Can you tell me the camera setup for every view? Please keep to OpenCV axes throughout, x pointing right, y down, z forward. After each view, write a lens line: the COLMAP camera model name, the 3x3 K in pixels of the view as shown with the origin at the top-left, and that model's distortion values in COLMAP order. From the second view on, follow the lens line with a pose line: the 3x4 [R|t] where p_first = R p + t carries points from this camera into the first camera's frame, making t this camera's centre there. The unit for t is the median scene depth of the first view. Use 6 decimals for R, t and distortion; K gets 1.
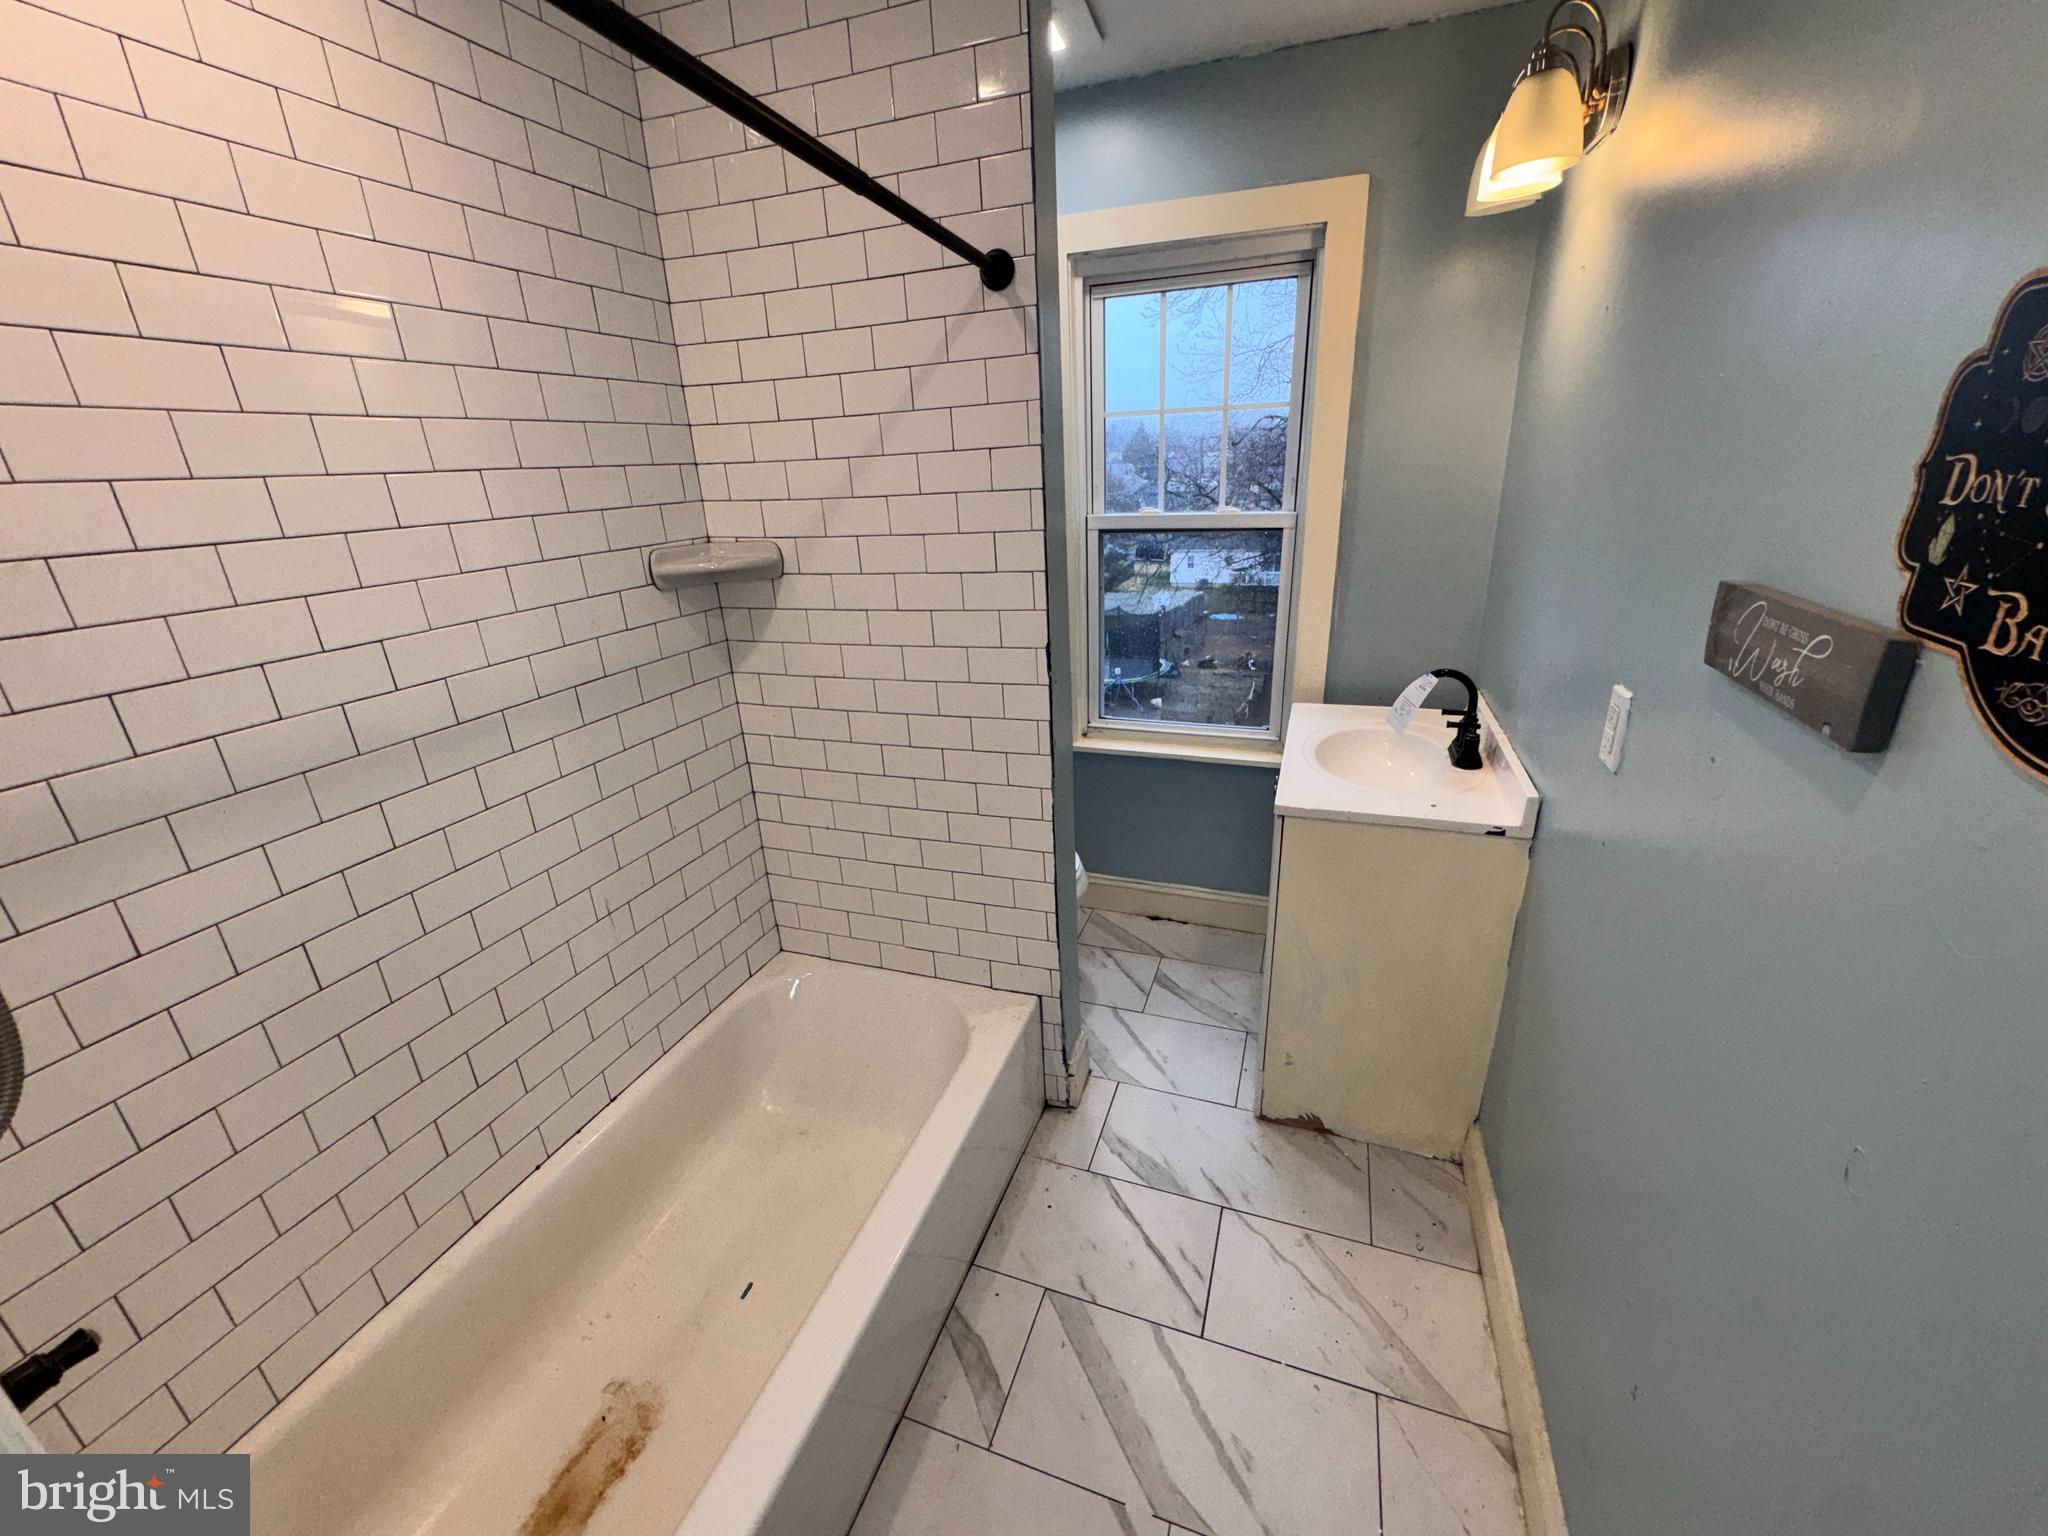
lens RADIAL K [[817.9, 0, 1017.2], [0, 817.9, 773.4], [0, 0, 1]] dist [-0.002107, -0.000146]
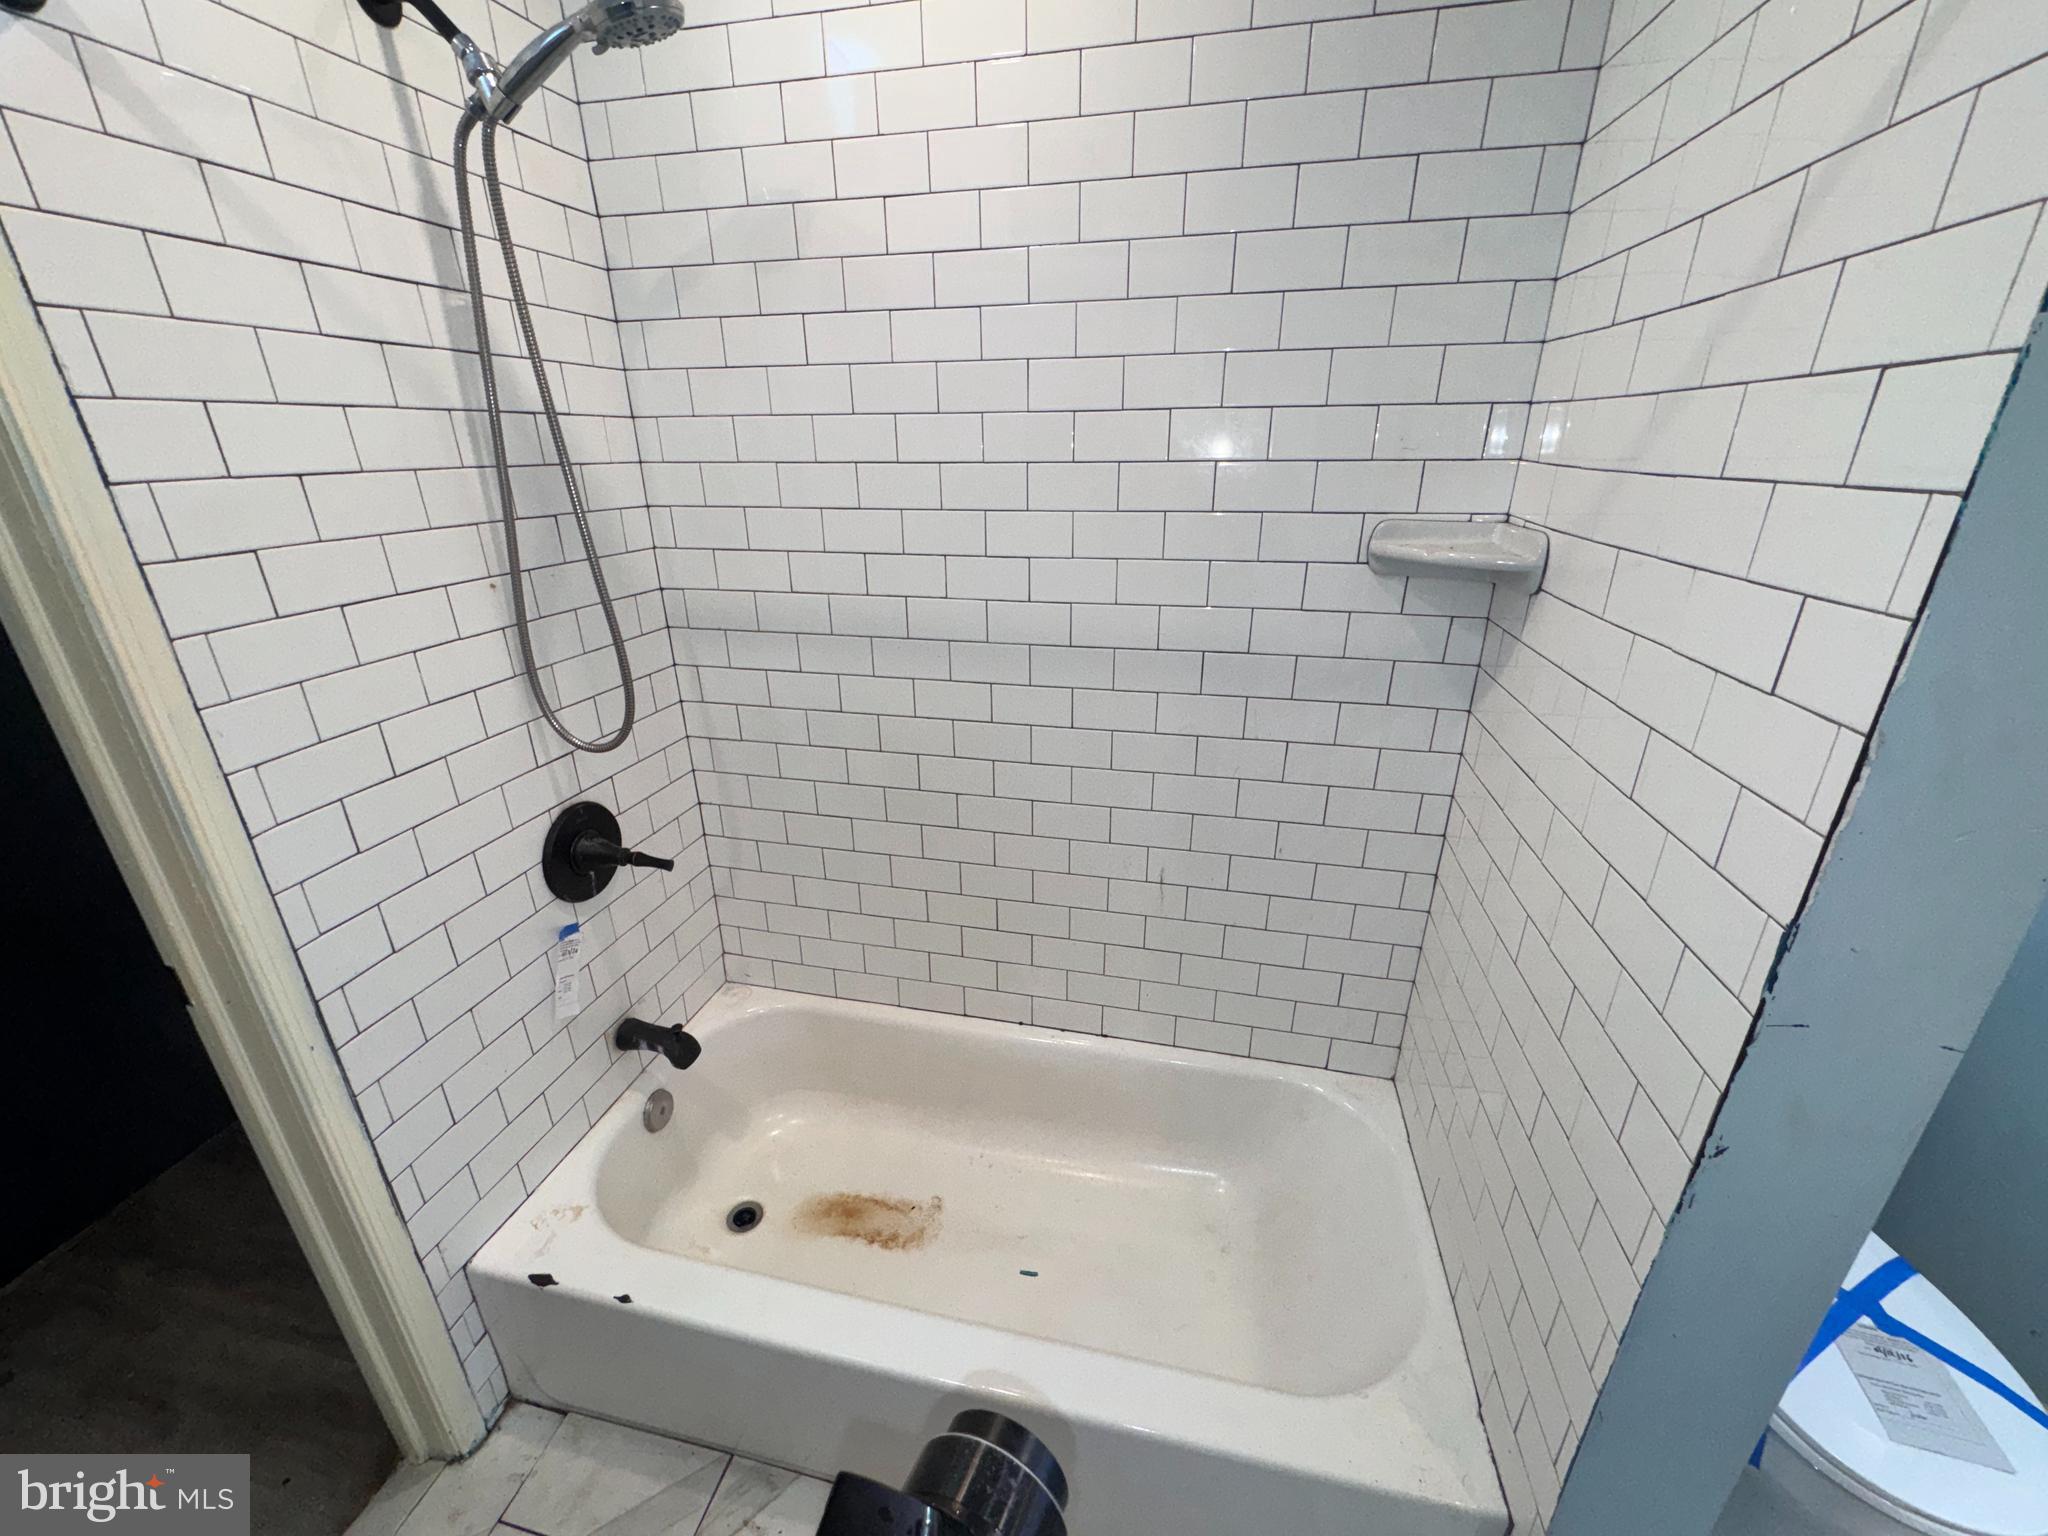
lens RADIAL K [[816.4, 0, 1019.6], [0, 816.4, 769.2], [0, 0, 1]] dist [-0.003951, -0.000081]
pose [[0.121931, 0.415275, -0.901487, 0.277898], [-0.349368, 0.868094, 0.352639, -0.215774], [0.929018, 0.271953, 0.250932, 0.547849]]
